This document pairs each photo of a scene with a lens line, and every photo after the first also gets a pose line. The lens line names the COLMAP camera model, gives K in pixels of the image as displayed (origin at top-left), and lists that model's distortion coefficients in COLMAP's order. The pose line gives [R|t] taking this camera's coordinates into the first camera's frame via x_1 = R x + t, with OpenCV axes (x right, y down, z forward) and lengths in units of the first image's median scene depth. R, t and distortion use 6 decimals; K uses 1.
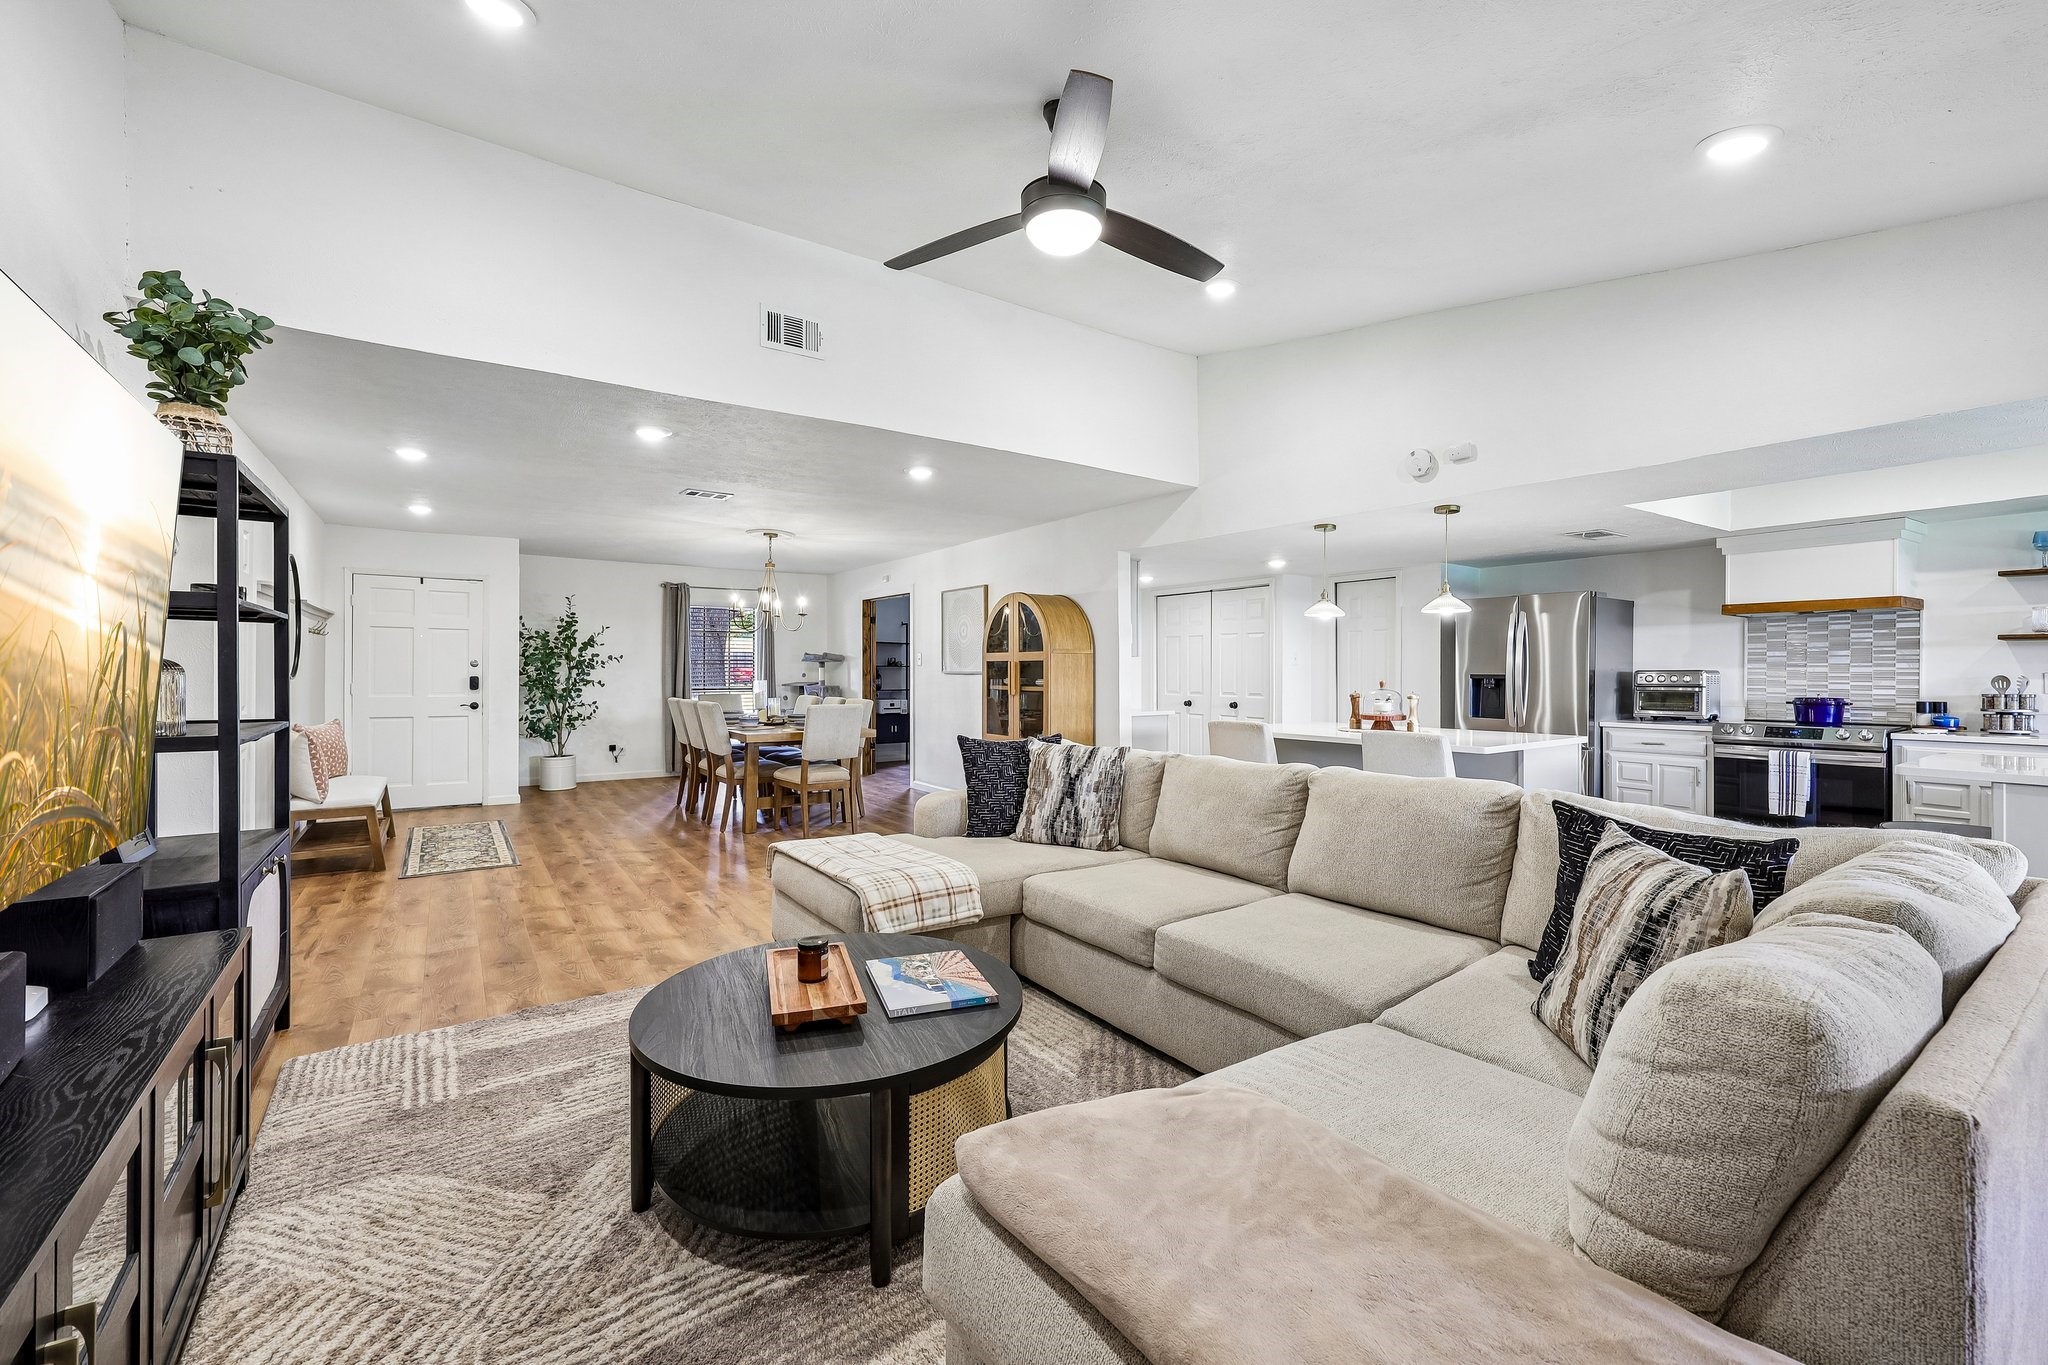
lens RADIAL K [[833.2, 0, 1024.1], [0, 833.2, 665.1], [0, 0, 1]] dist [0.001186, 0.000390]
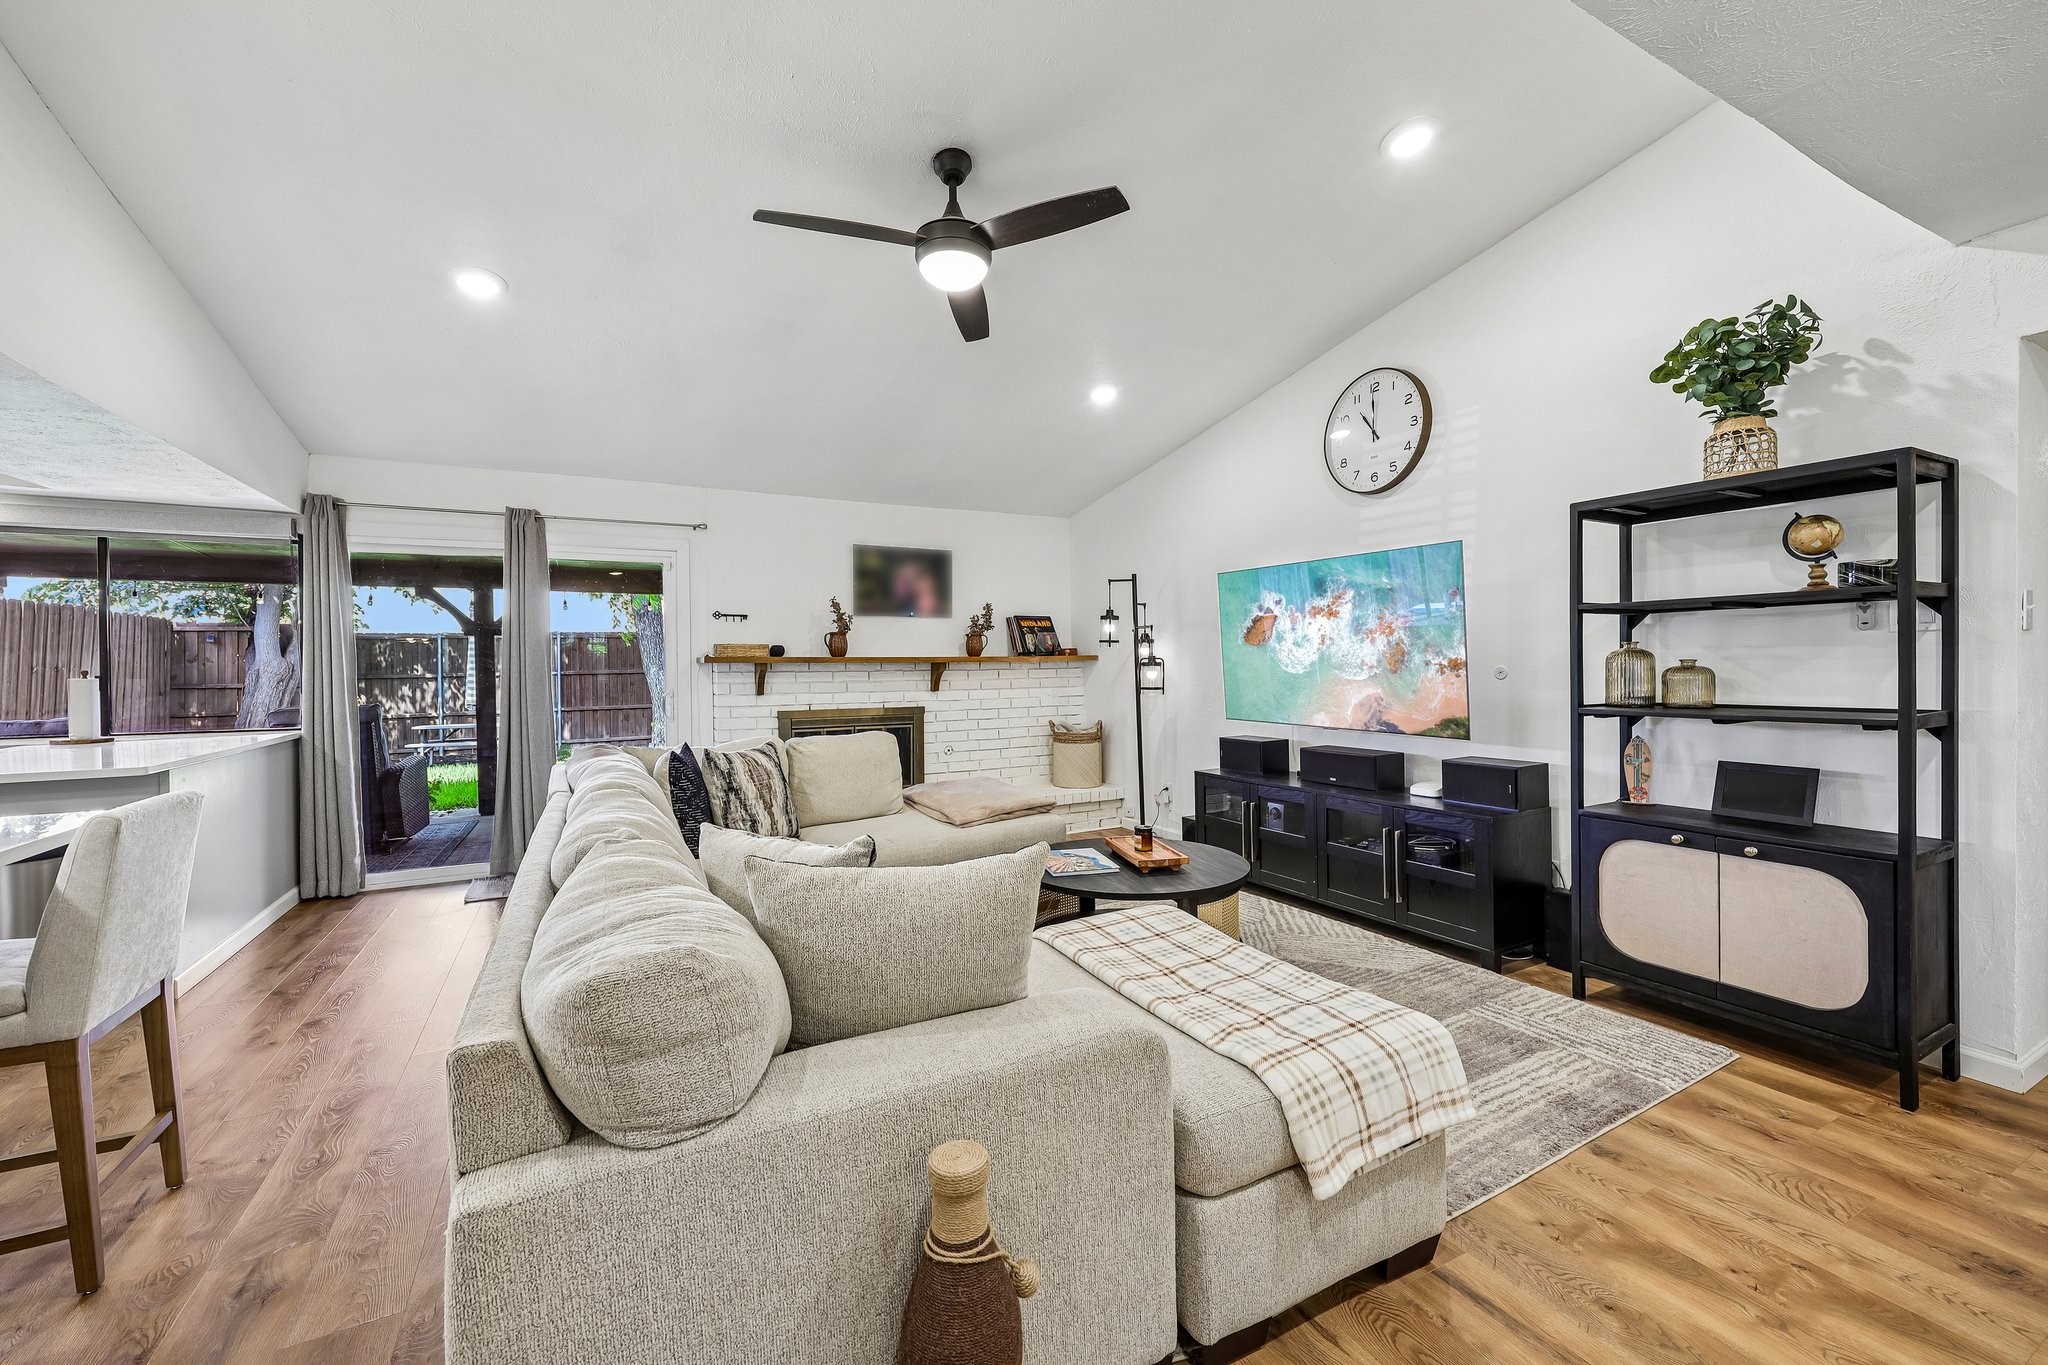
lens RADIAL K [[822.4, 0, 1024.0], [0, 822.4, 682.5], [0, 0, 1]] dist [0.002157, 0.000165]
pose [[-0.991717, 0.008757, 0.128141, -0.085668], [0.010427, 0.999869, 0.012369, 0.006764], [-0.128016, 0.013602, -0.991679, 1.008340]]
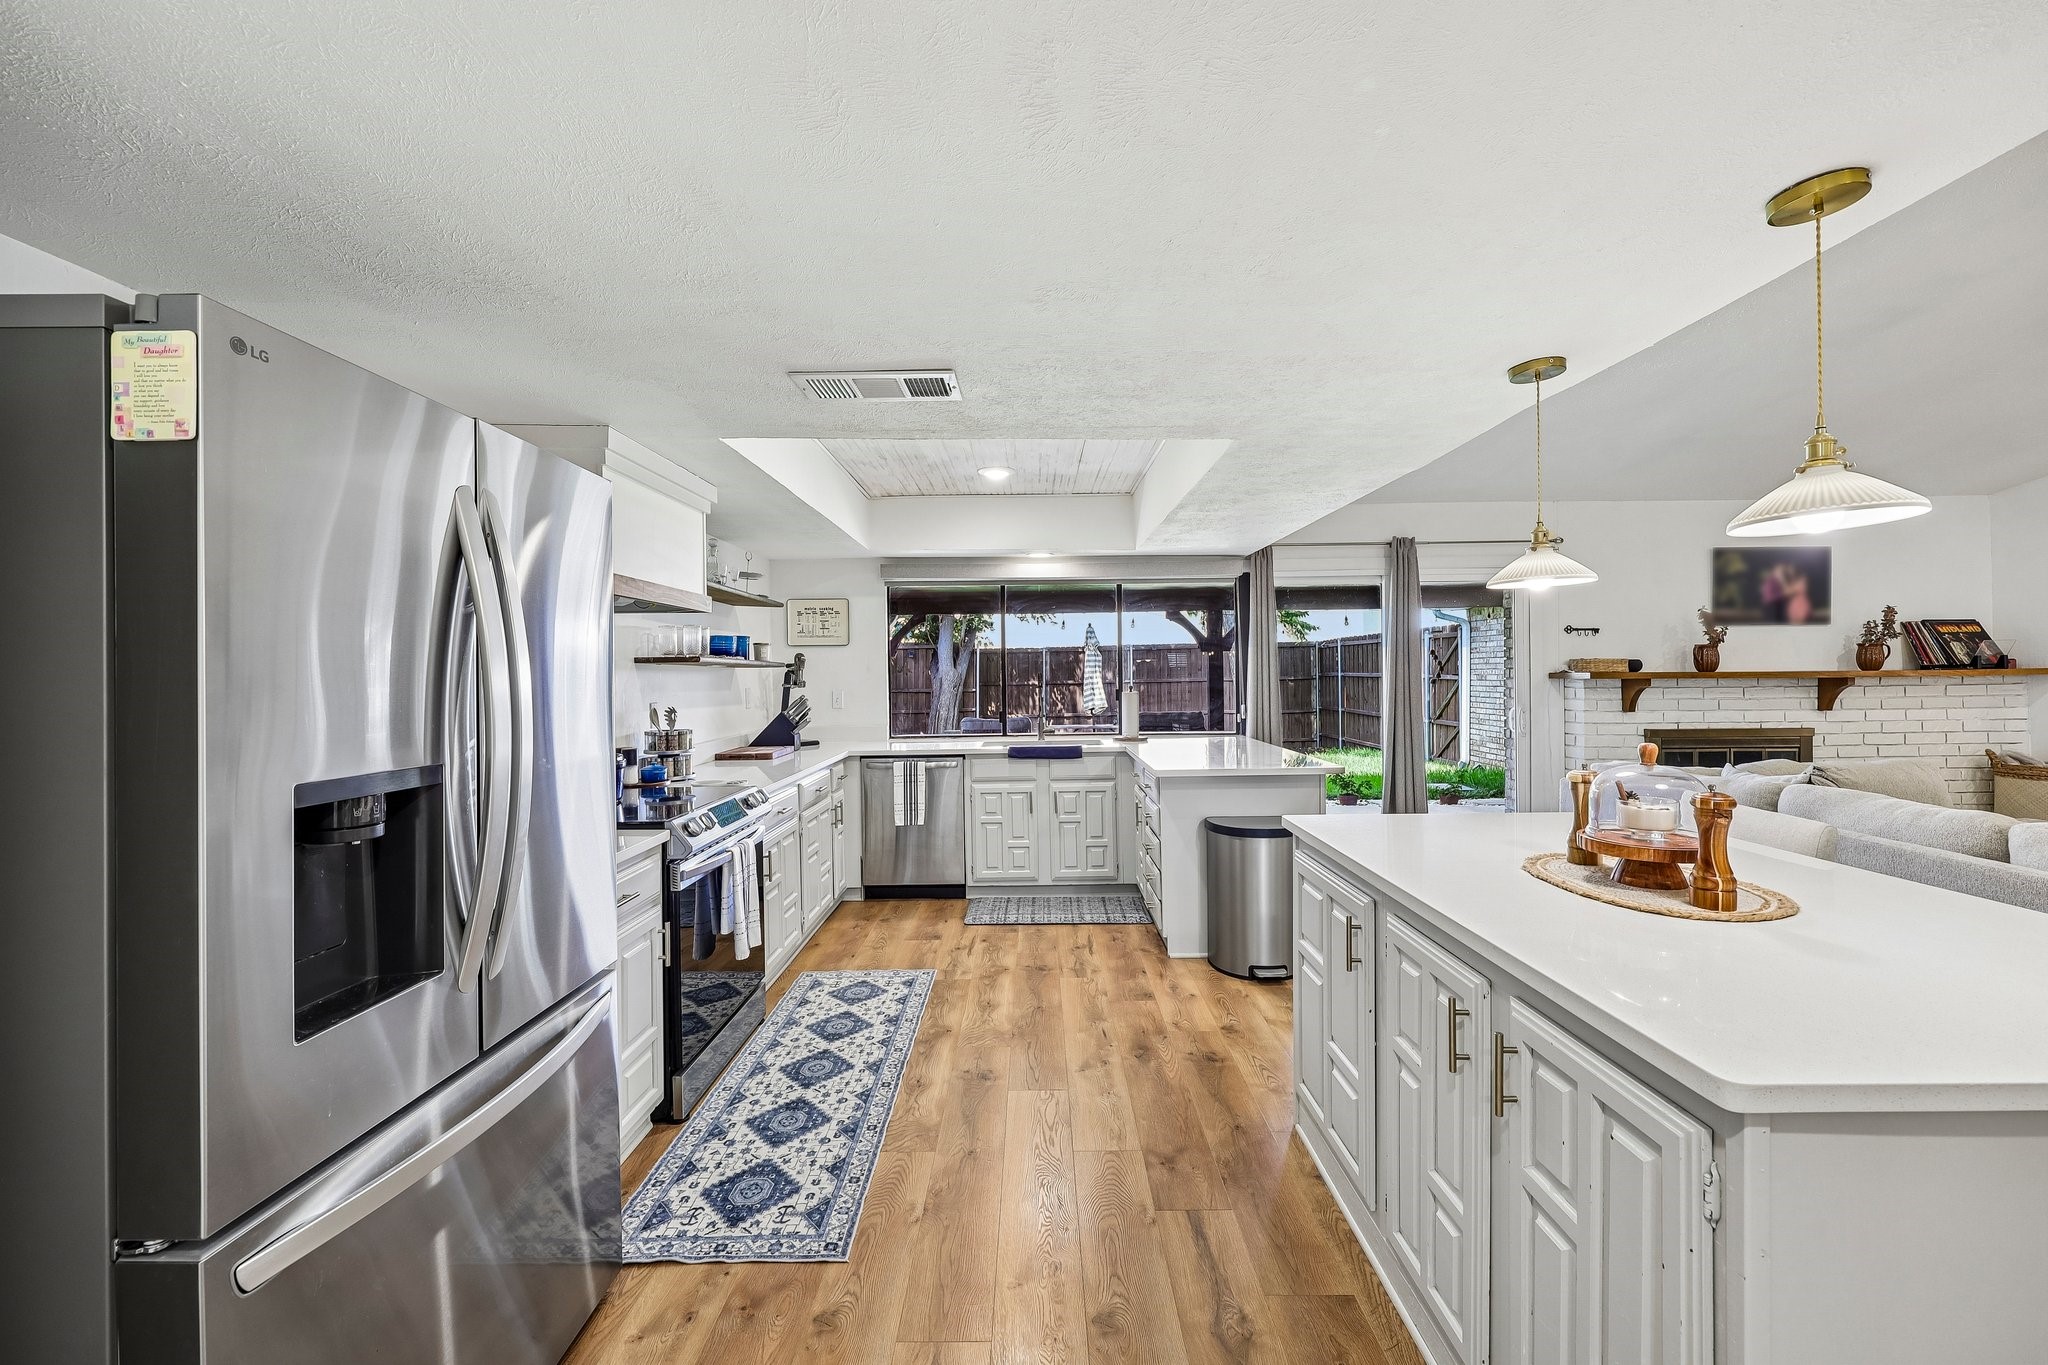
lens RADIAL K [[815.8, 0, 1034.8], [0, 815.8, 679.5], [0, 0, 1]] dist [0.001841, 0.000260]
pose [[-0.817034, 0.006904, 0.576548, 0.383737], [0.006464, 0.999975, -0.002814, -0.008739], [-0.576553, 0.001427, -0.817059, 1.235674]]
